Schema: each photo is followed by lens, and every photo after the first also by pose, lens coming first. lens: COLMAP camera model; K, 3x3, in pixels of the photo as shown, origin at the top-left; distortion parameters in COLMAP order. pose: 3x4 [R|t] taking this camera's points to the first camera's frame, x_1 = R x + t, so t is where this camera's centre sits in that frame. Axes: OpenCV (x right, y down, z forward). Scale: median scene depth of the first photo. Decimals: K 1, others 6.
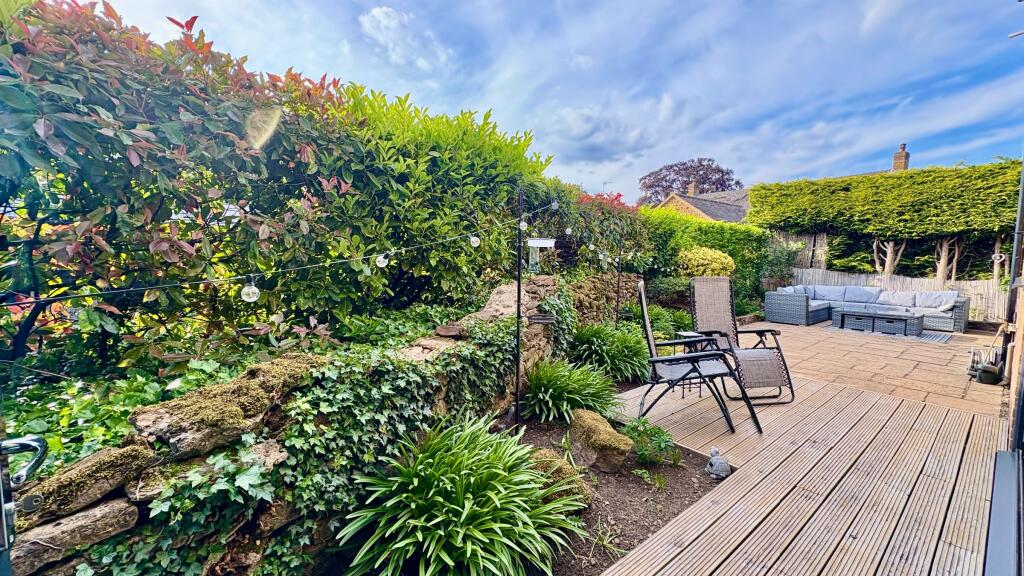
lens RADIAL K [[407.3, 0, 510.4], [0, 407.3, 283.1], [0, 0, 1]] dist [-0.008438, 0.000147]
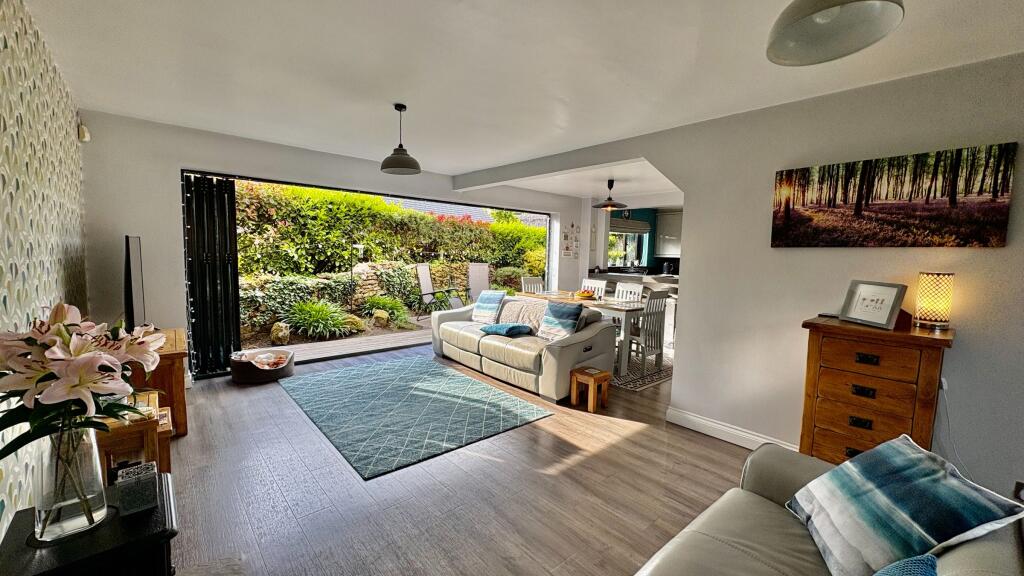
lens RADIAL K [[407.3, 0, 510.6], [0, 407.3, 282.0], [0, 0, 1]] dist [-0.008438, 0.000147]
pose [[0.998576, 0.003479, 0.053234, 0.449134], [-0.003279, 0.999987, -0.003833, 0.072107], [-0.053247, 0.003653, 0.998575, -0.850428]]
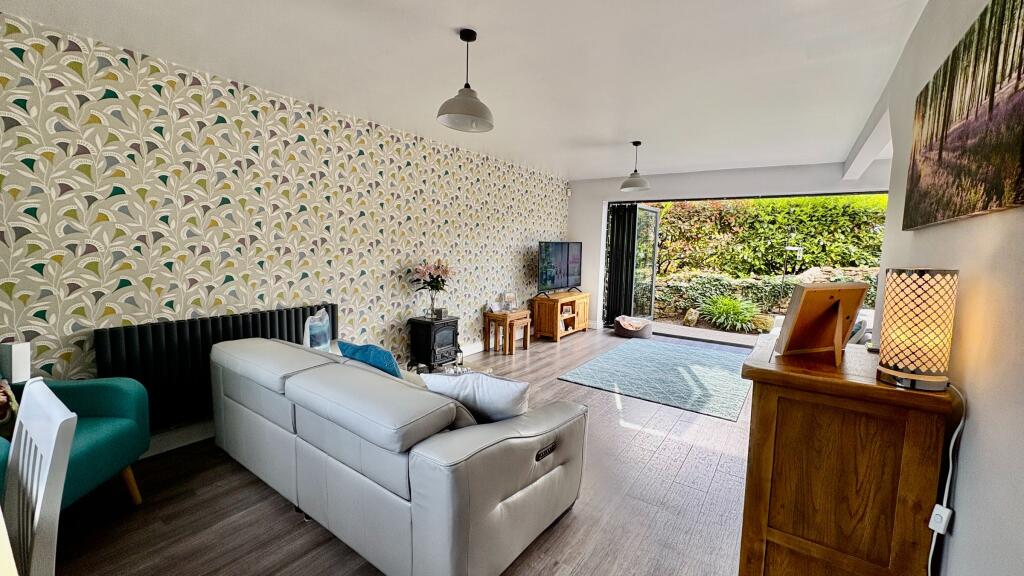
lens RADIAL K [[407.3, 0, 512.9], [0, 407.3, 285.9], [0, 0, 1]] dist [-0.008438, 0.000147]
pose [[0.276491, 0.085985, -0.957162, 1.010228], [-0.093622, 0.993662, 0.062220, 0.073821], [0.956445, 0.072409, 0.282789, -0.708580]]
